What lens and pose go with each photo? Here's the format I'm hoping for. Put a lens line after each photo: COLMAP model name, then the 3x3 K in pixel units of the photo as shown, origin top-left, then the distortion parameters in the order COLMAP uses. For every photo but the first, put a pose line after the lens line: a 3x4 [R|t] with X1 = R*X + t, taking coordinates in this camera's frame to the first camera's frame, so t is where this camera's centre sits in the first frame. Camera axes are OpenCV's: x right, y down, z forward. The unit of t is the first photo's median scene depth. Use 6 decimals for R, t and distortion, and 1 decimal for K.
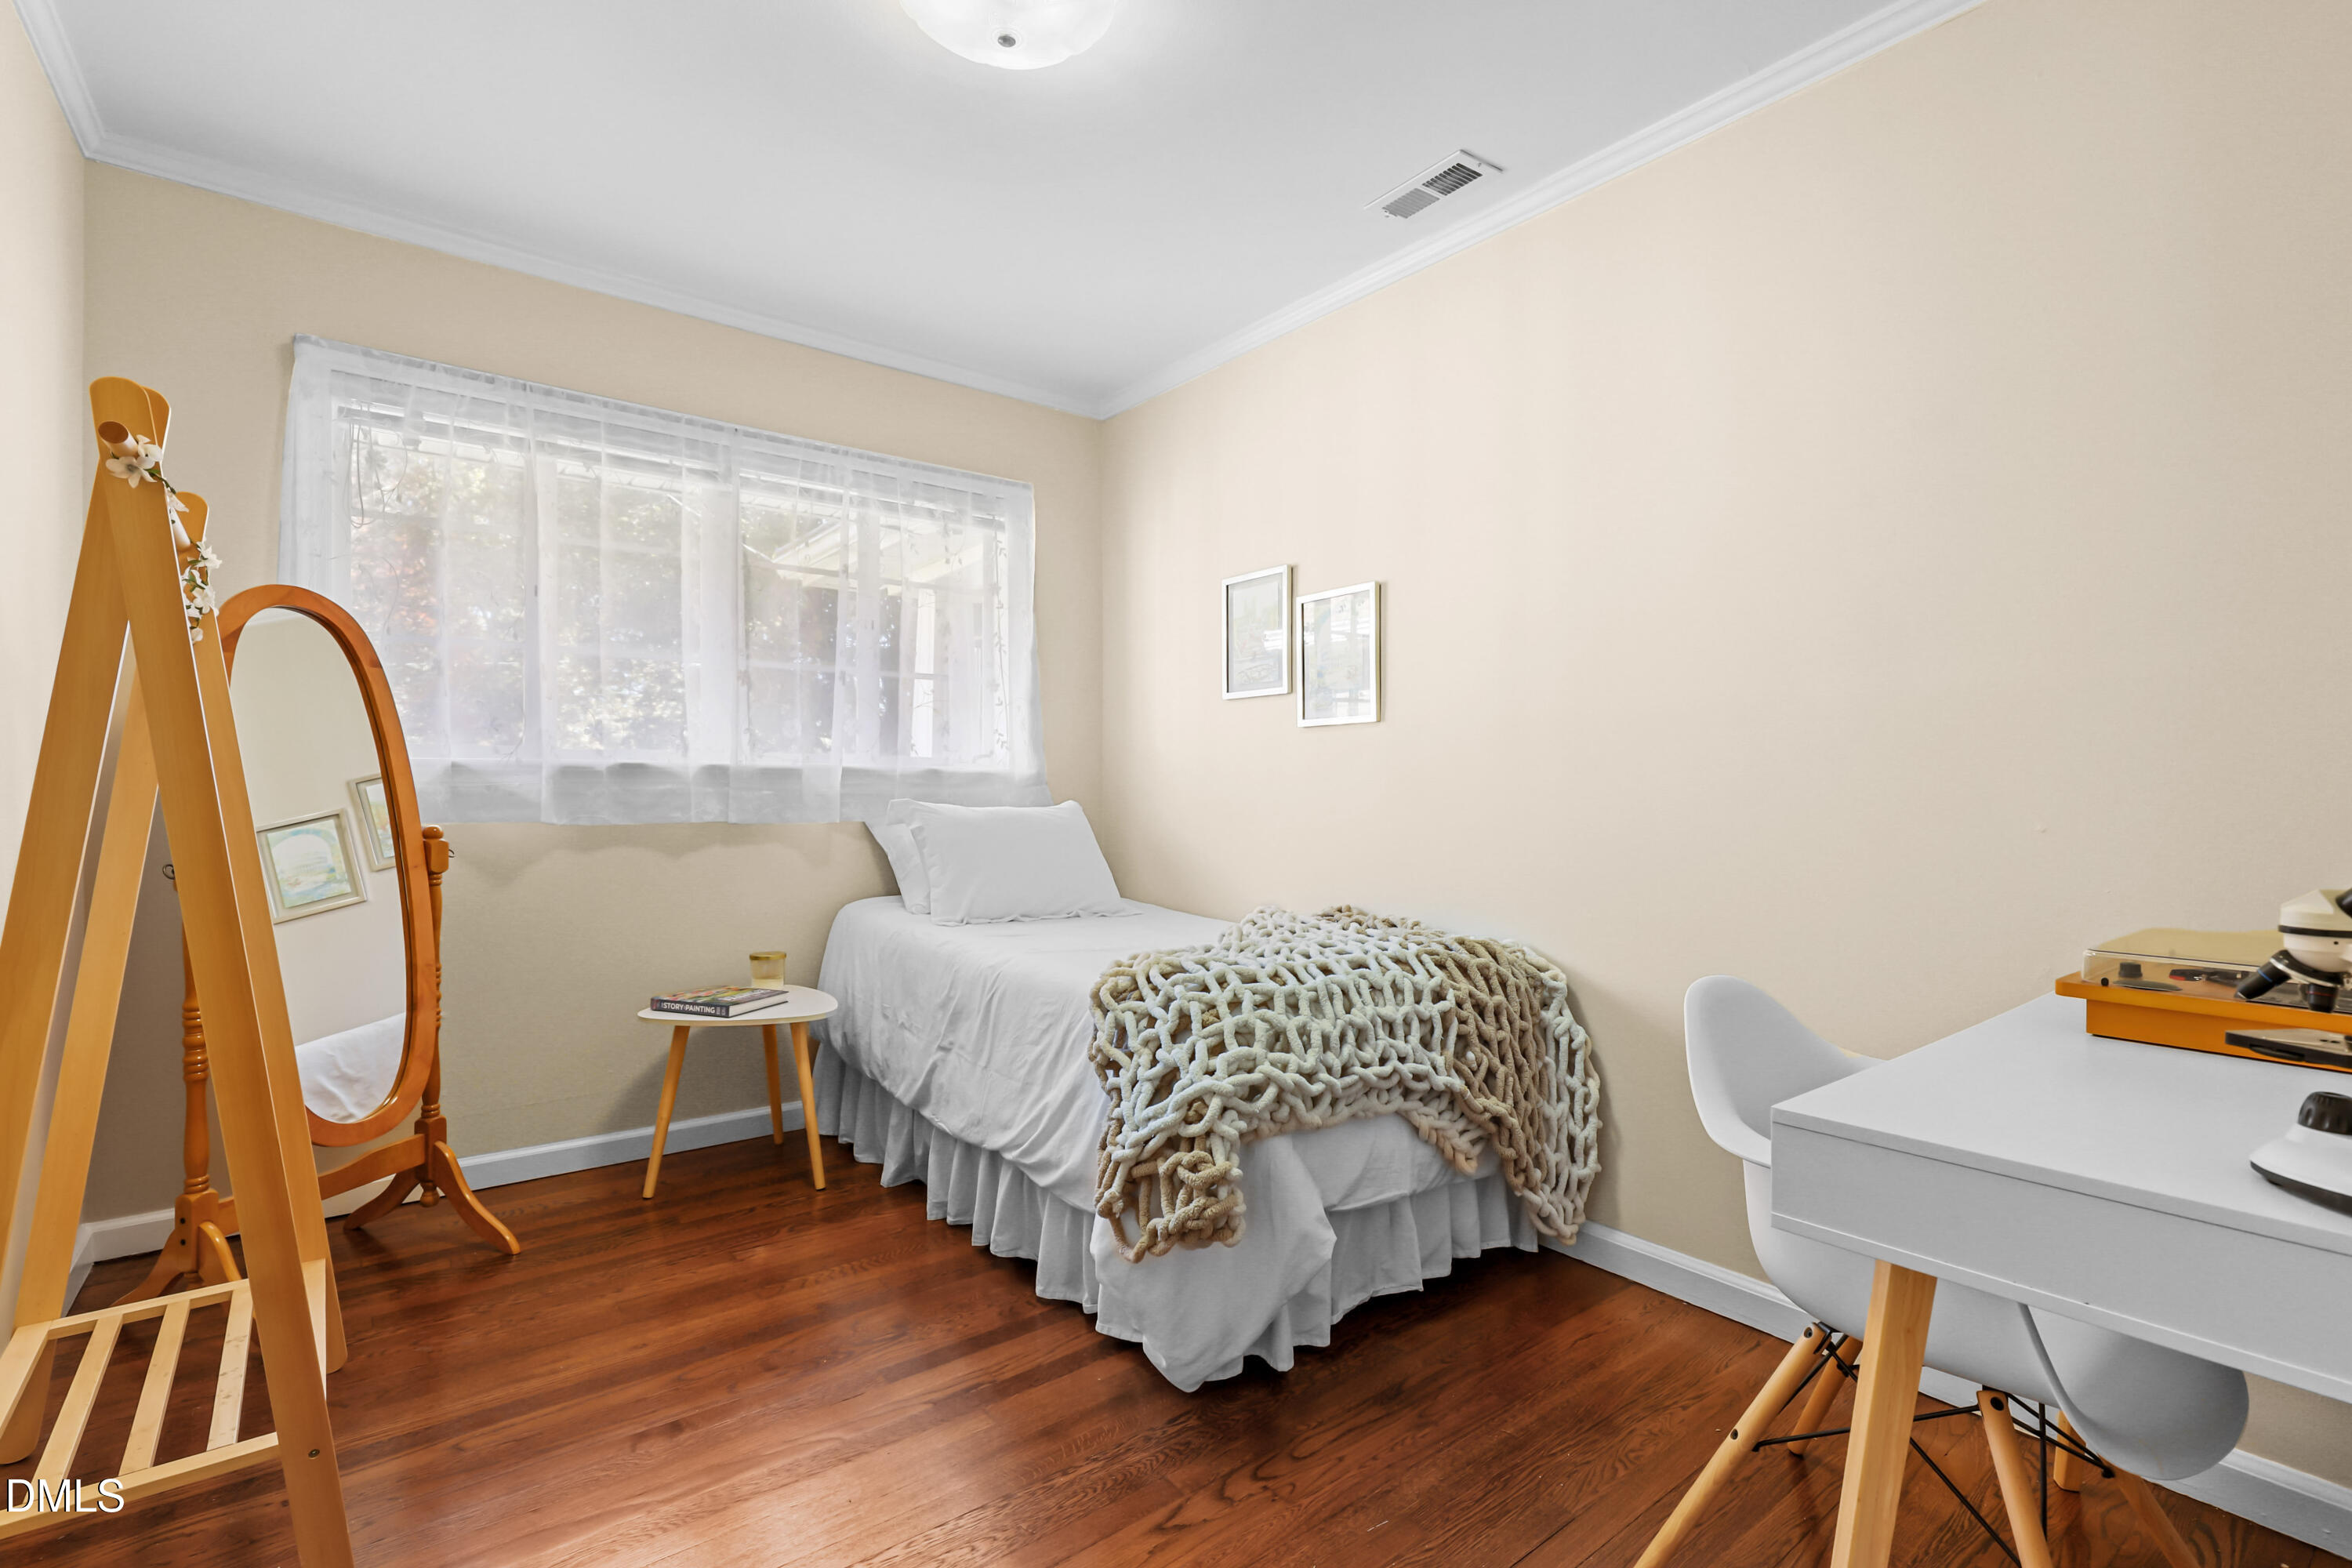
lens RADIAL K [[1081.4, 0, 1177.2], [0, 1081.4, 823.3], [0, 0, 1]] dist [-0.001022, -0.000159]
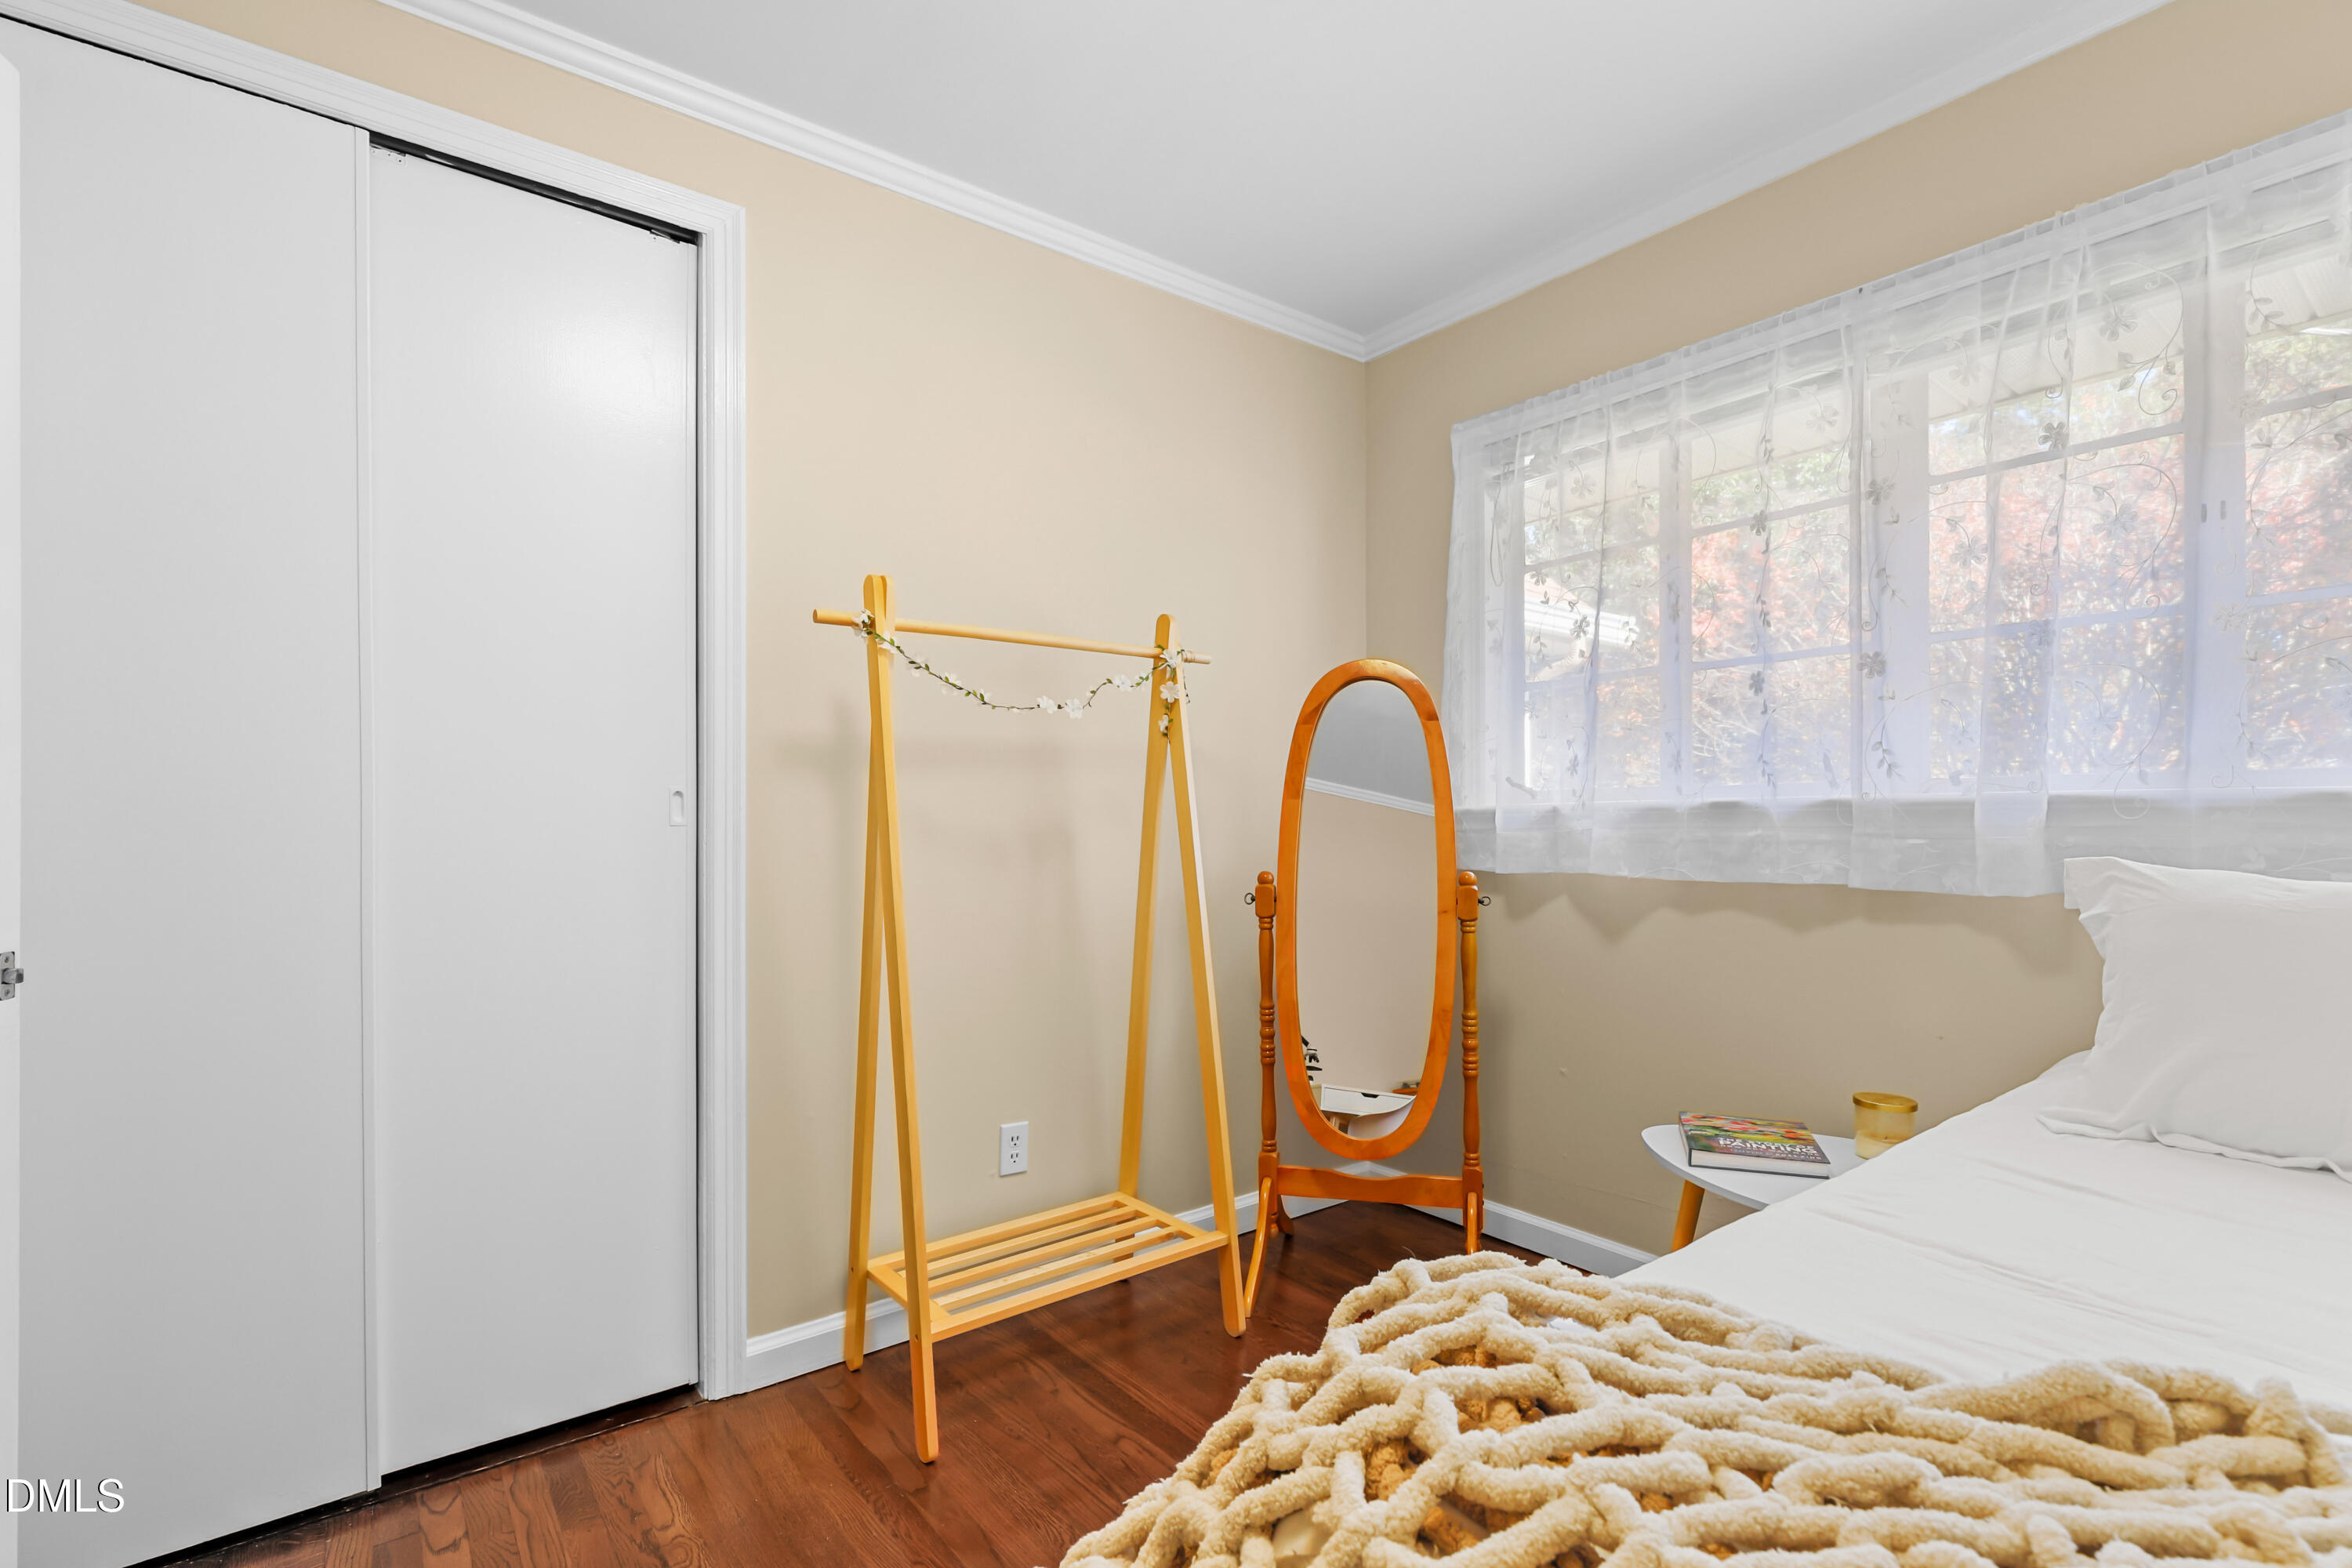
lens RADIAL K [[1081.4, 0, 1177.2], [0, 1081.4, 823.3], [0, 0, 1]] dist [-0.001022, -0.000159]
pose [[-0.009196, -0.008415, -0.999922, 0.260490], [-0.034962, 0.999356, -0.008089, -0.019900], [0.999346, 0.034885, -0.009484, 0.612209]]
